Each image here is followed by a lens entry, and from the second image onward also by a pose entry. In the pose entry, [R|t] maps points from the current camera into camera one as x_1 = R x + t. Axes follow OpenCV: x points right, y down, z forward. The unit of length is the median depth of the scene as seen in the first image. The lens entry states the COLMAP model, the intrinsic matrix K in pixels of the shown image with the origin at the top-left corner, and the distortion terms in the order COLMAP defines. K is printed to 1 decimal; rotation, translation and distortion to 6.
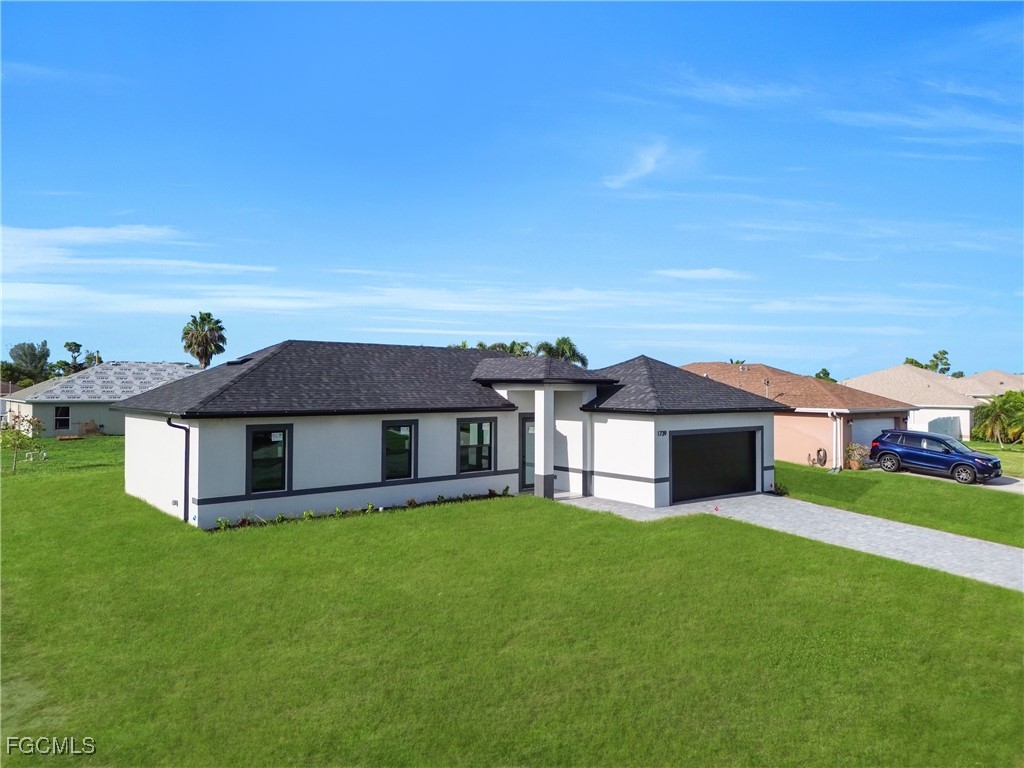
lens RADIAL K [[716.7, 0, 512.0], [0, 716.7, 384.0], [0, 0, 1]] dist [0.059785, -0.062781]
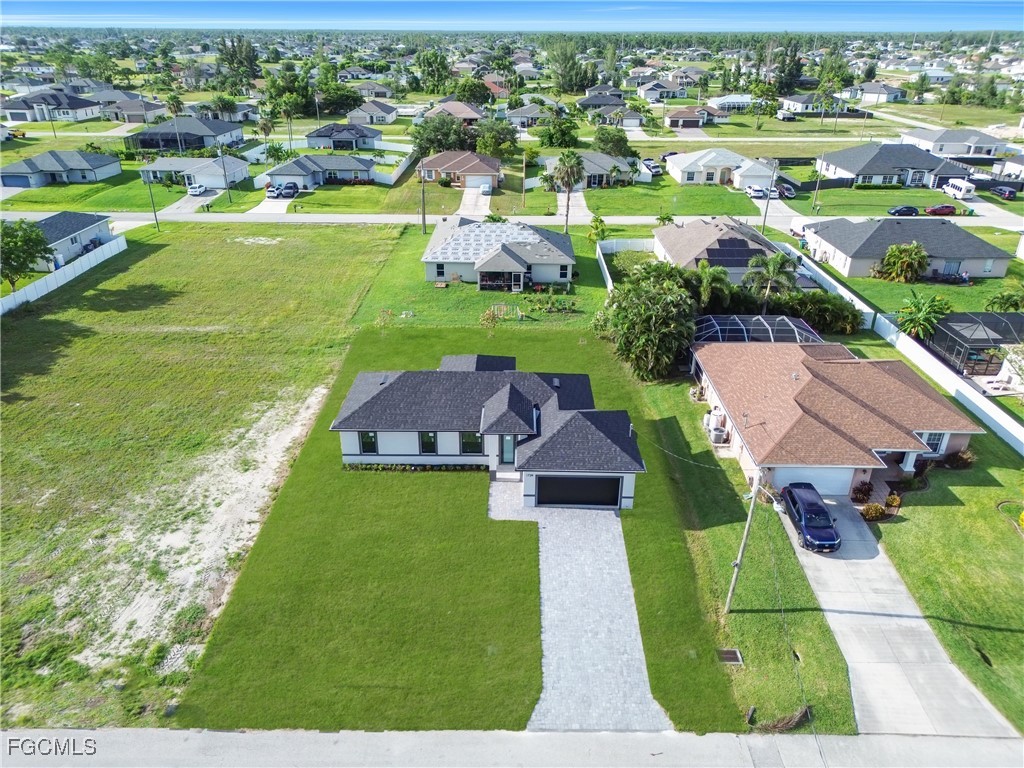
lens RADIAL K [[716.7, 0, 512.0], [0, 716.7, 384.0], [0, 0, 1]] dist [0.059785, -0.062781]
pose [[0.763547, 0.284975, -0.579470, 1.137230], [-0.000694, 0.897718, 0.440570, -0.934729], [0.645752, -0.335993, 0.685648, -0.256048]]
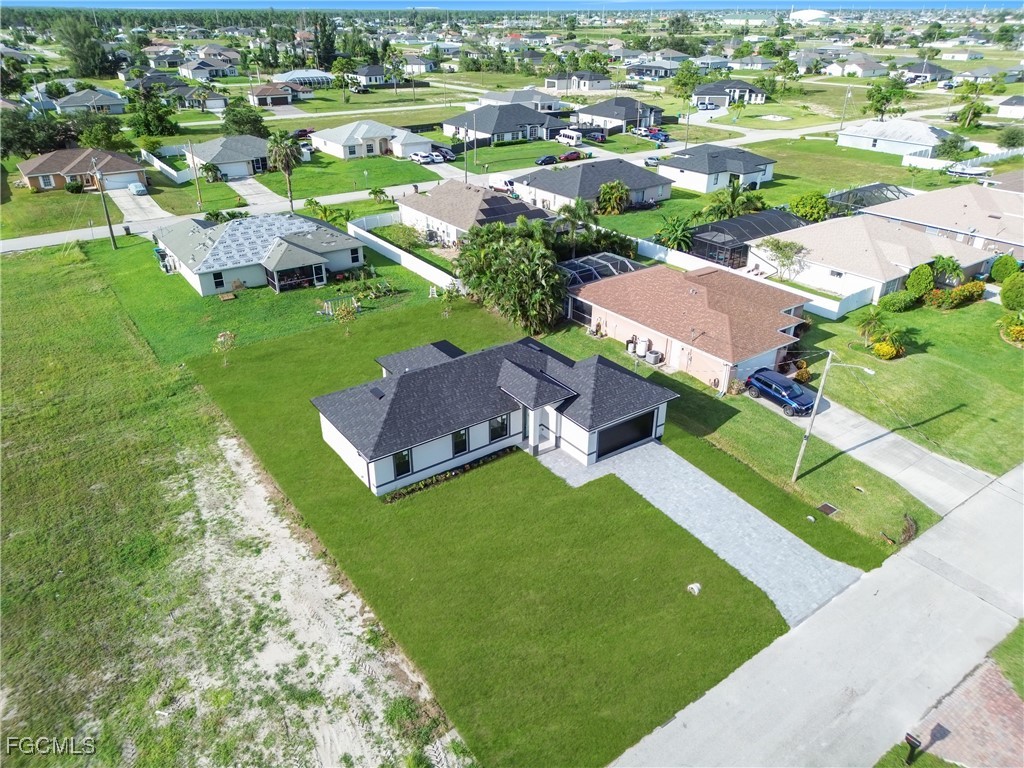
lens RADIAL K [[716.7, 0, 512.0], [0, 716.7, 384.0], [0, 0, 1]] dist [0.059785, -0.062781]
pose [[0.997663, 0.030591, -0.061094, 0.095890], [0.001158, 0.886467, 0.462790, -0.887838], [0.068315, -0.461779, 0.884360, -0.635089]]
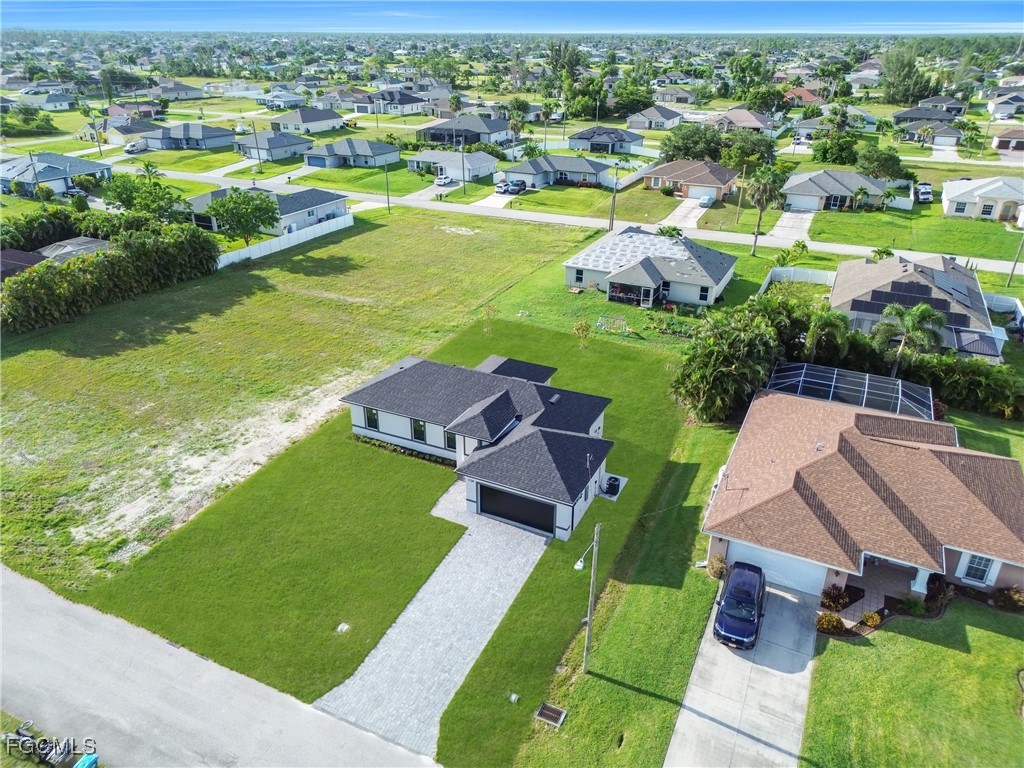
lens RADIAL K [[716.7, 0, 512.0], [0, 716.7, 384.0], [0, 0, 1]] dist [0.059785, -0.062781]
pose [[0.414520, 0.397104, -0.818829, 1.619753], [-0.000408, 0.899854, 0.436192, -0.943625], [0.910040, -0.180476, 0.373169, 0.393190]]
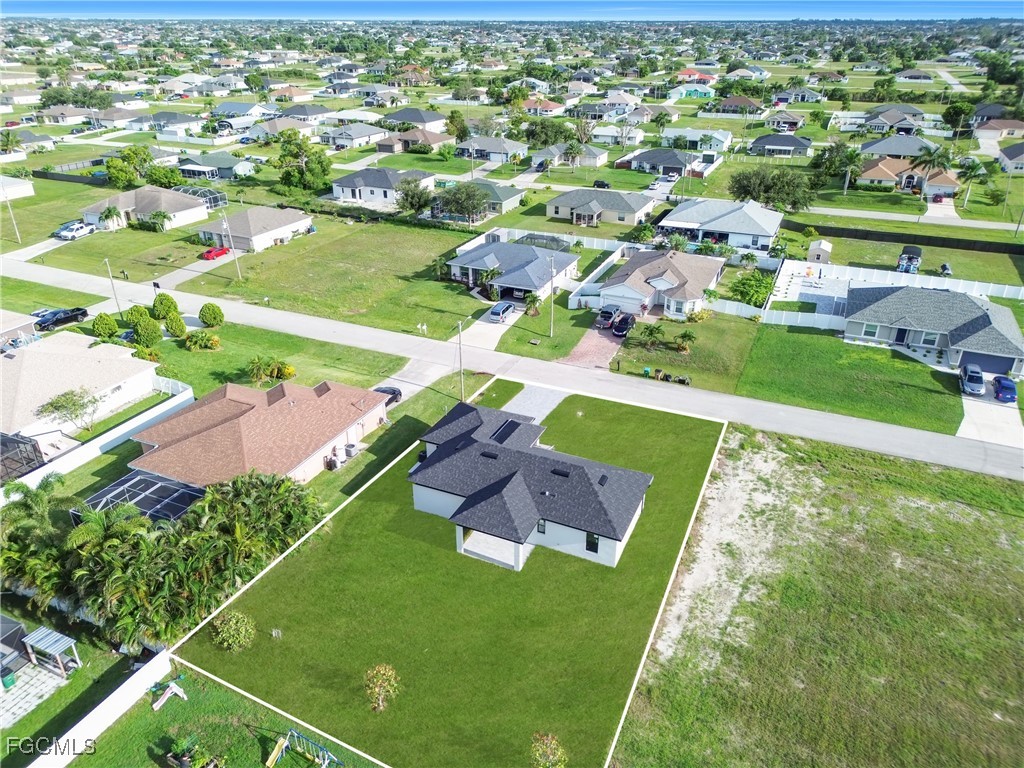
lens RADIAL K [[716.7, 0, 512.0], [0, 716.7, 384.0], [0, 0, 1]] dist [0.059785, -0.062781]
pose [[-0.437928, -0.406951, 0.801630, -1.884817], [-0.006743, 0.893142, 0.449724, -1.291345], [-0.898985, 0.191542, -0.393875, 2.001959]]
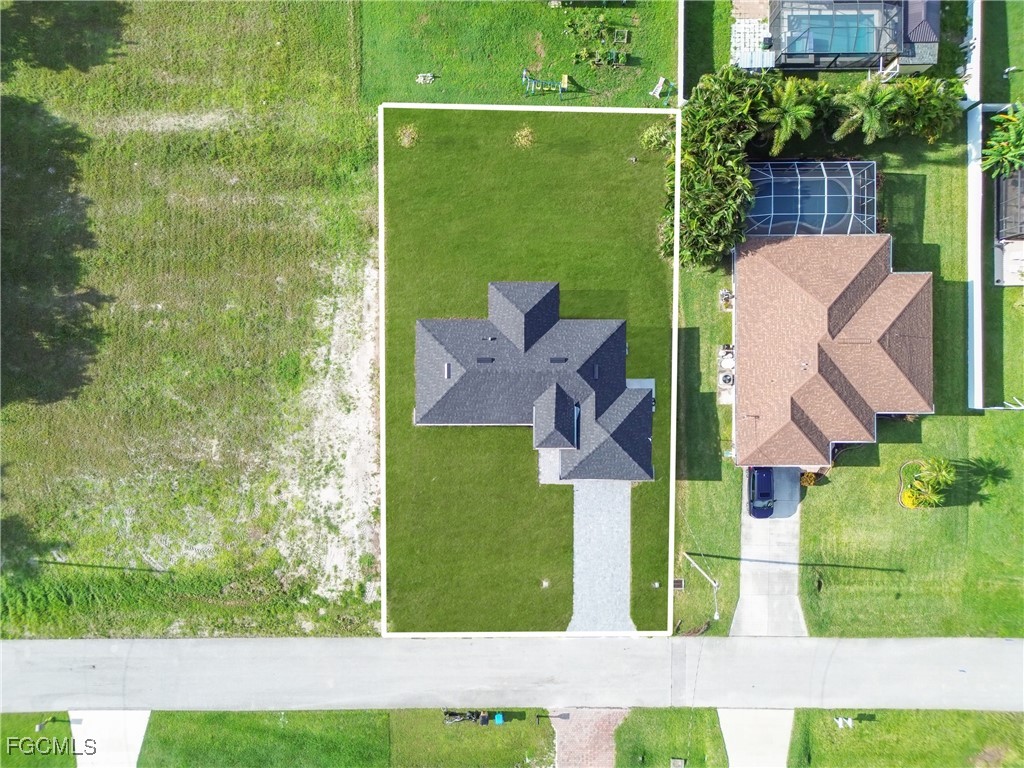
lens RADIAL K [[716.7, 0, 512.0], [0, 716.7, 384.0], [0, 0, 1]] dist [0.059785, -0.062781]
pose [[0.769388, 0.638740, -0.007335, -0.139462], [0.004222, 0.006398, 0.999971, -2.436985], [0.638768, -0.769396, 0.002225, 1.031603]]
